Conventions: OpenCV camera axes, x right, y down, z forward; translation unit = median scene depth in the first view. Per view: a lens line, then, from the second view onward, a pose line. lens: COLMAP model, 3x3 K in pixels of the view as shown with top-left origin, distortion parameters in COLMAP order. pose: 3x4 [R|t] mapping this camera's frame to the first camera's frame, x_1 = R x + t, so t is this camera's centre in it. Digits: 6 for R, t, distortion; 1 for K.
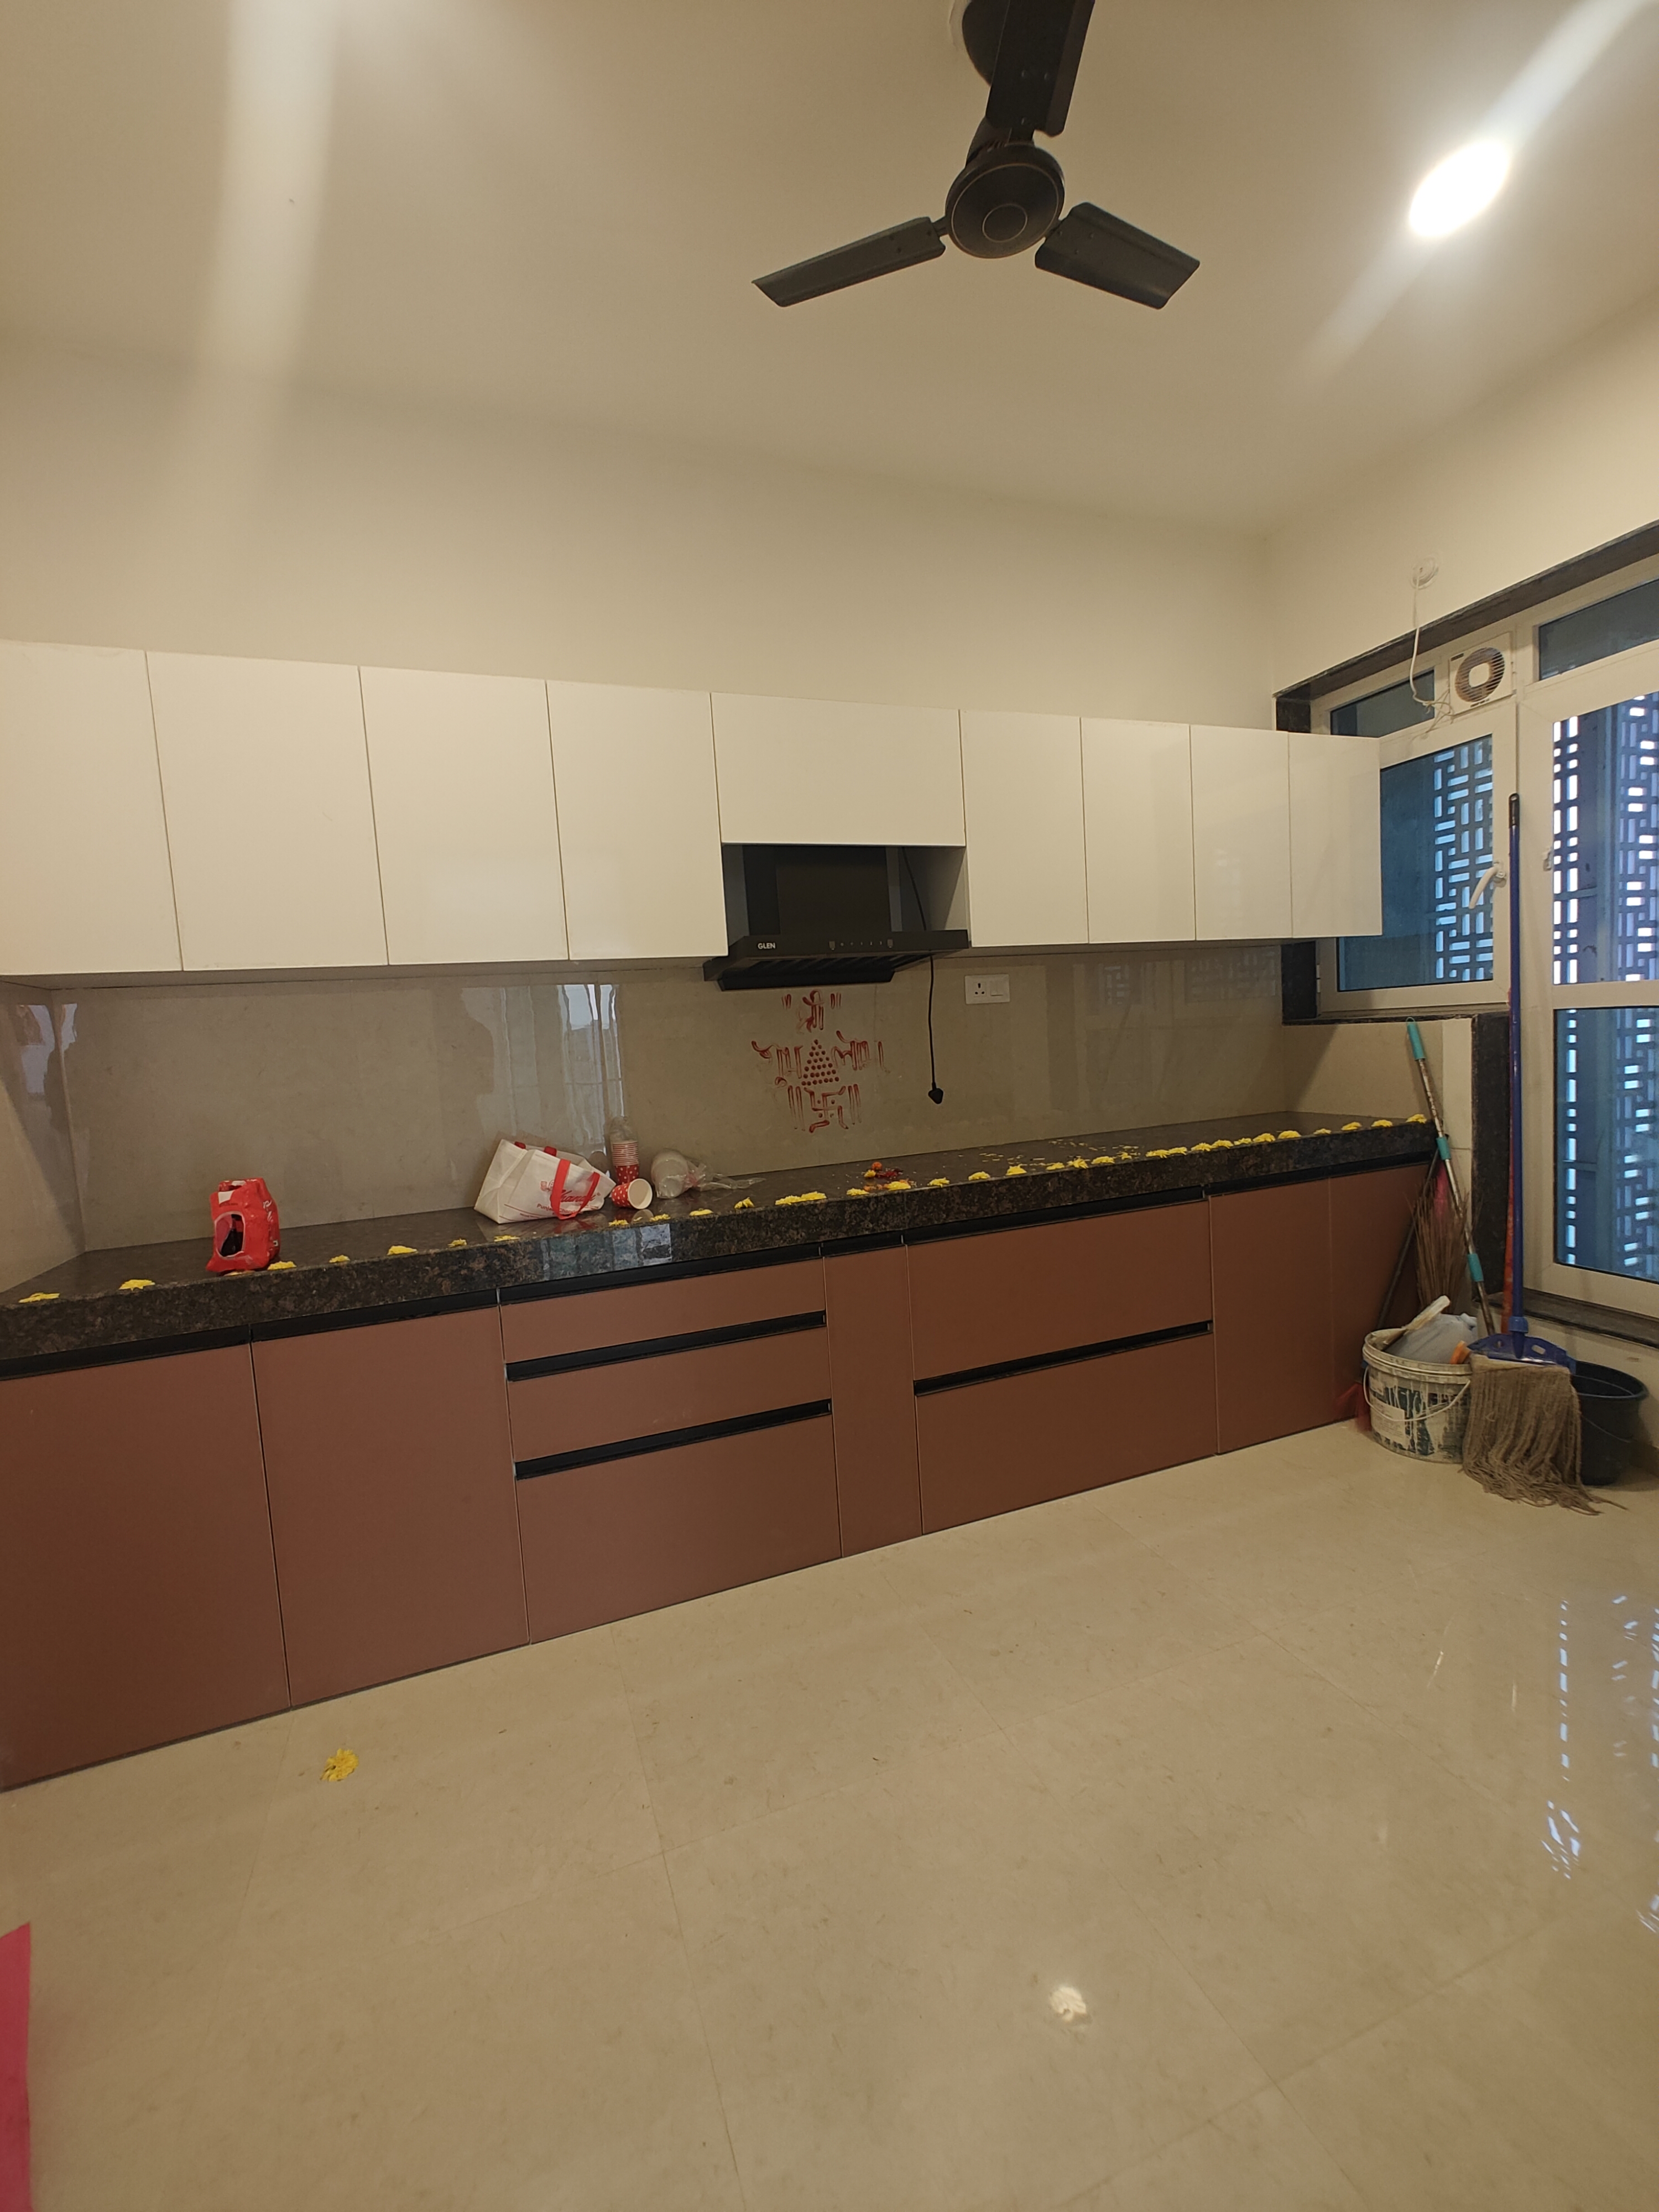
lens RADIAL K [[931.6, 0, 812.0], [0, 931.6, 1110.2], [0, 0, 1]] dist [-0.004468, -0.000537]
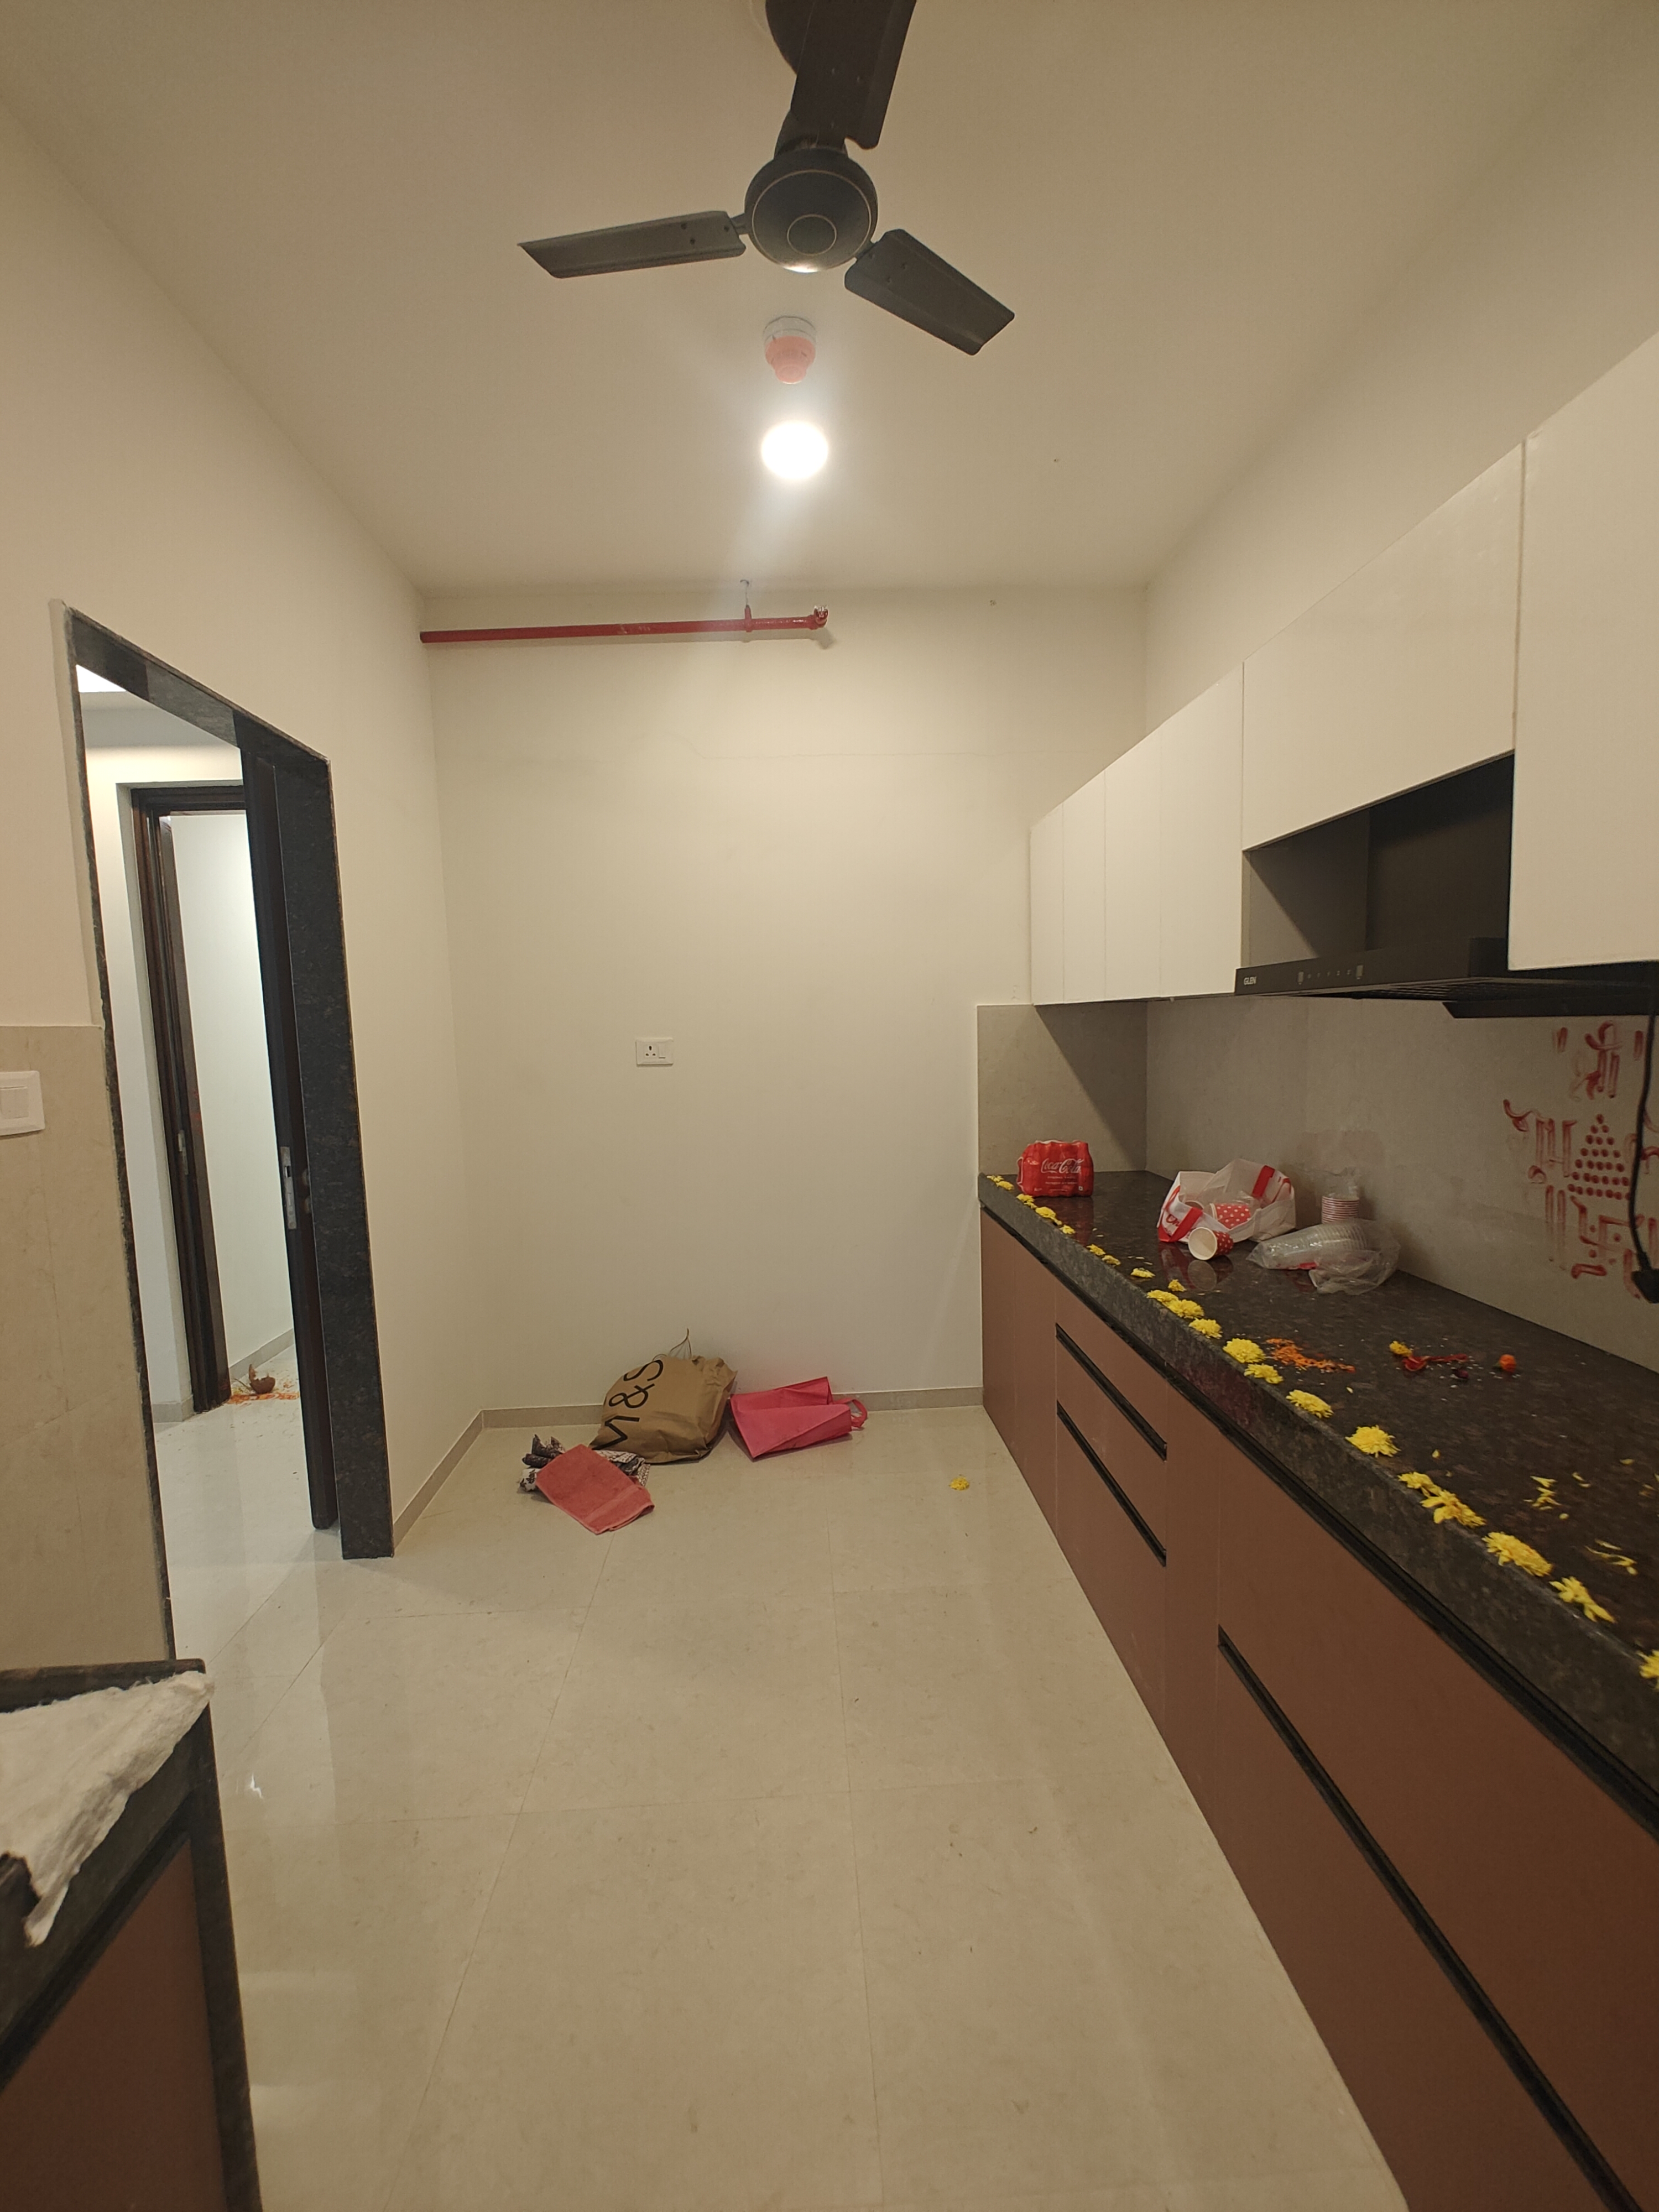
lens RADIAL K [[931.6, 0, 825.4], [0, 931.6, 1107.3], [0, 0, 1]] dist [-0.004468, -0.000537]
pose [[-0.303087, 0.159005, -0.939604, 0.646753], [-0.030725, 0.983839, 0.176401, -0.161842], [0.952468, 0.082334, -0.293303, 0.738772]]
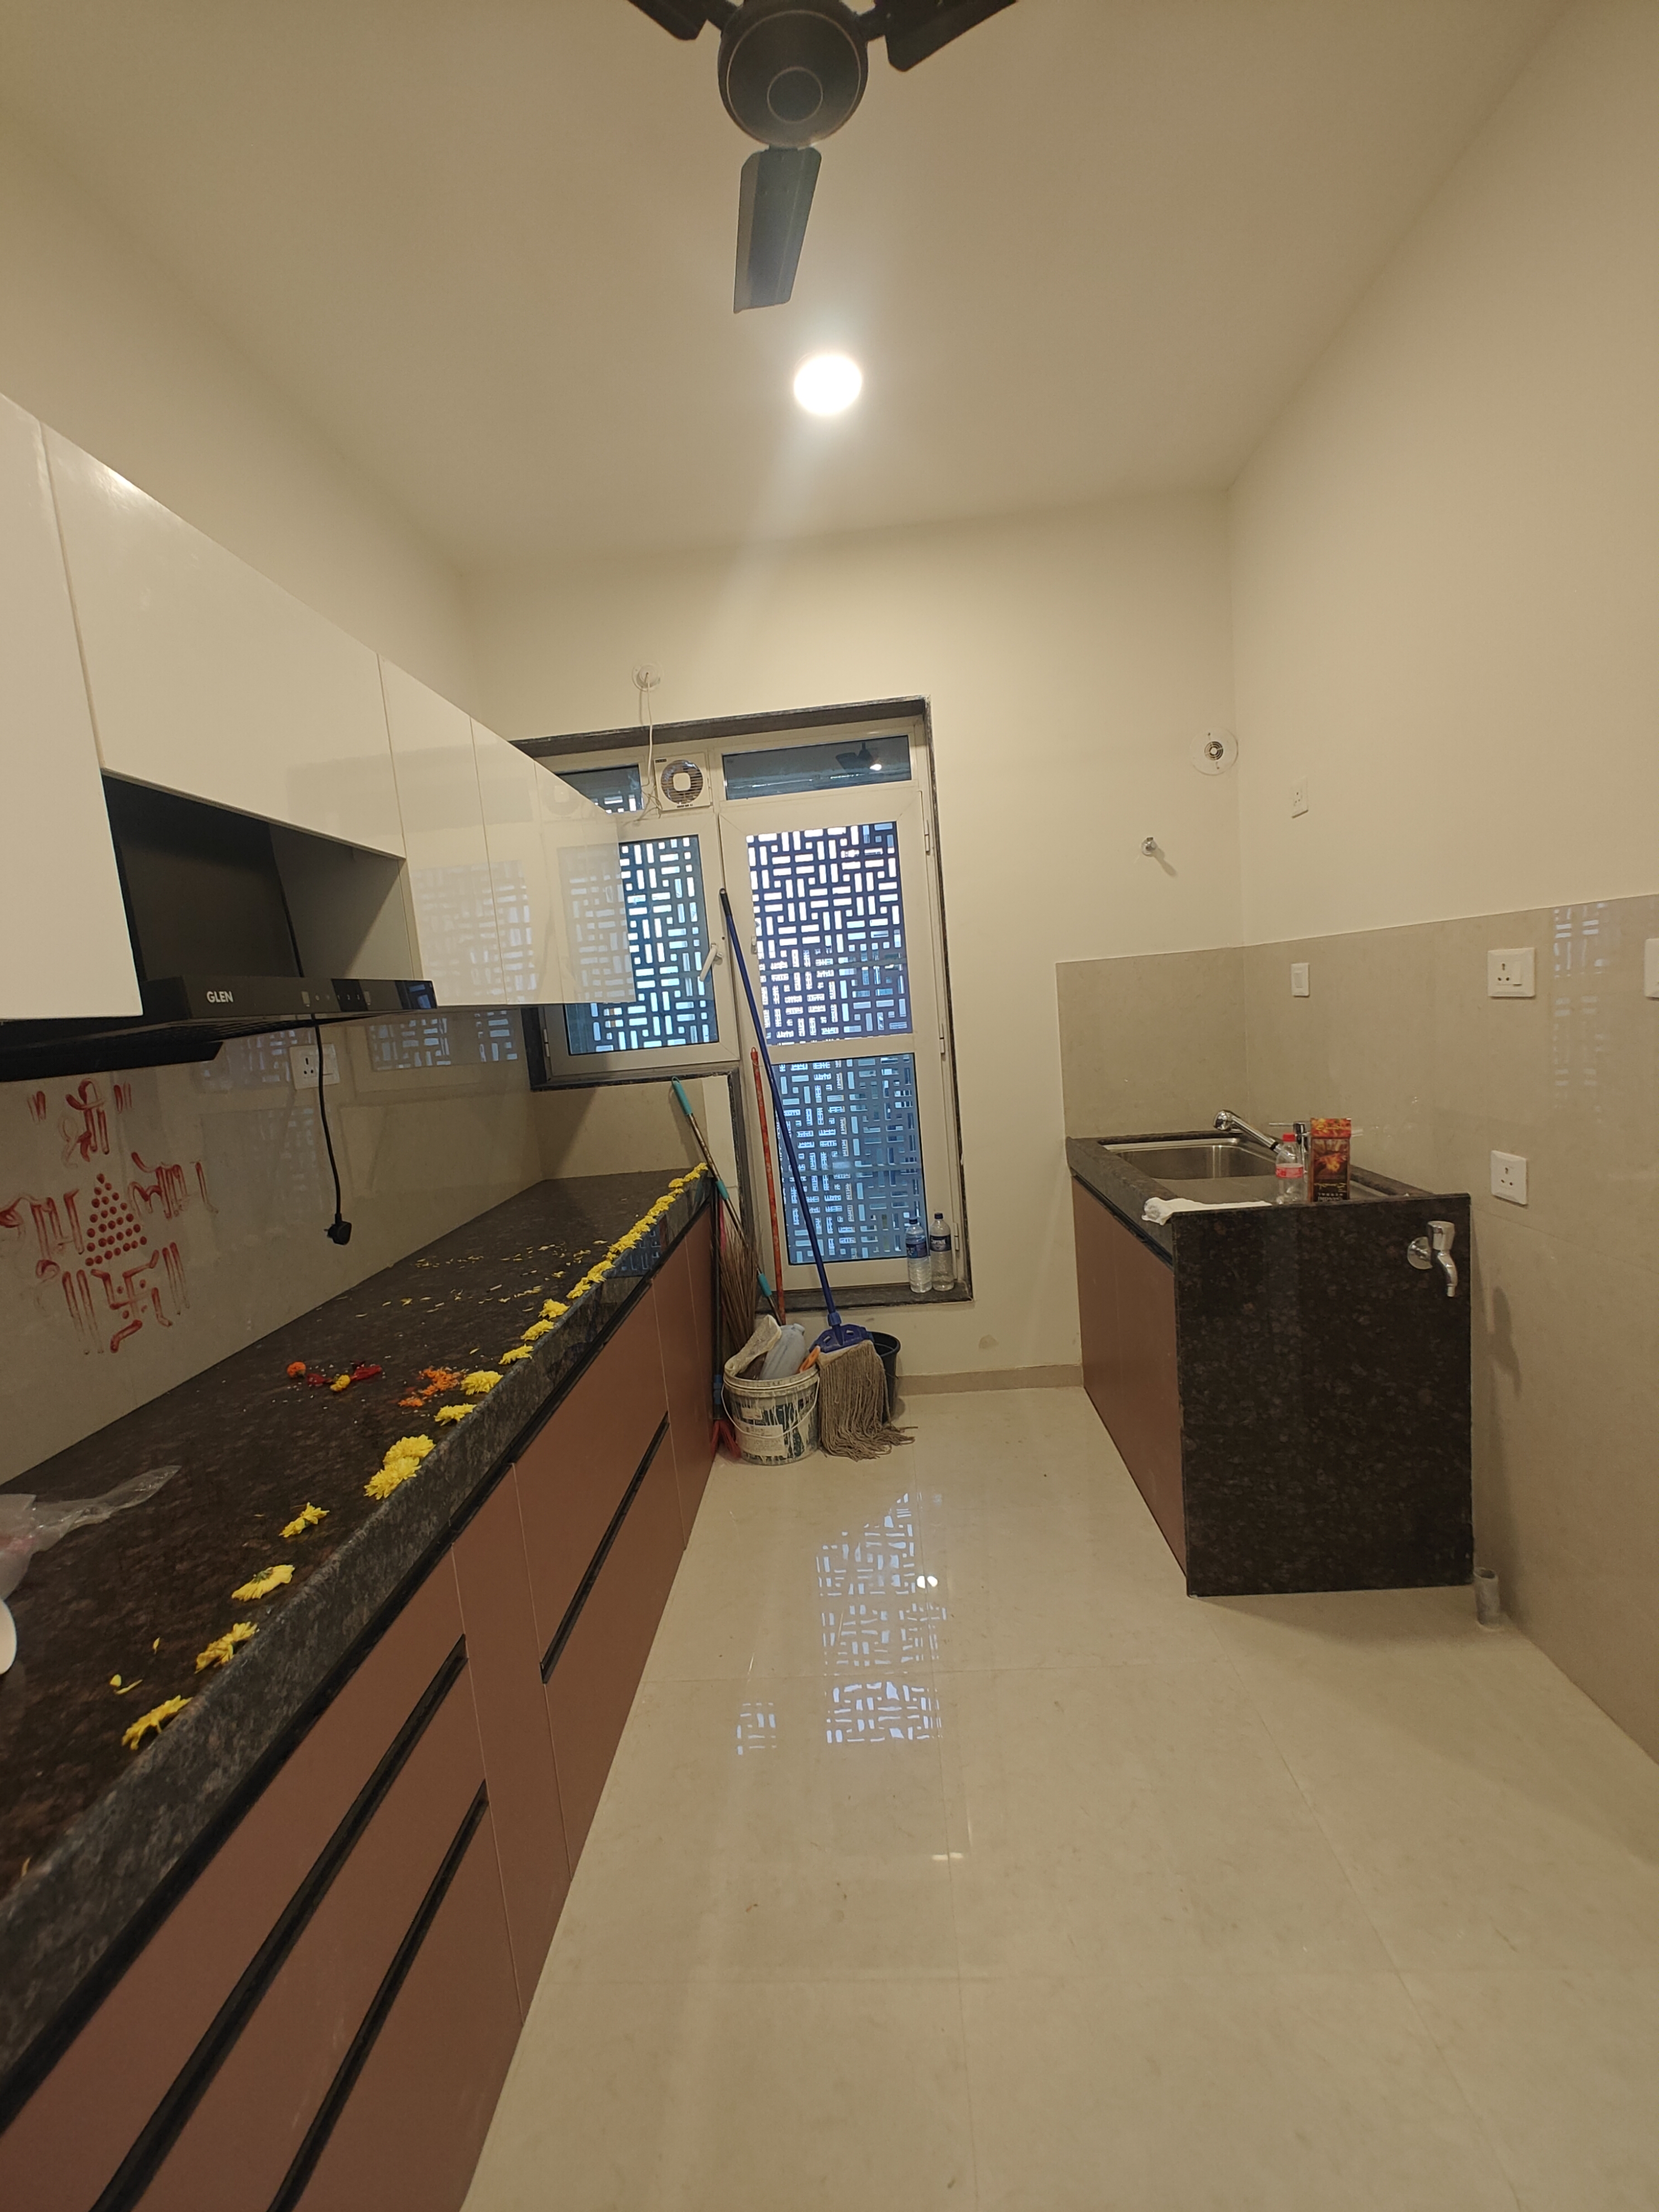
lens RADIAL K [[931.6, 0, 834.2], [0, 931.6, 1111.1], [0, 0, 1]] dist [-0.004468, -0.000537]
pose [[0.391530, -0.081213, 0.916574, -0.311990], [0.139076, 0.989877, 0.028299, -0.068780], [-0.909595, 0.116393, 0.398861, 0.417210]]
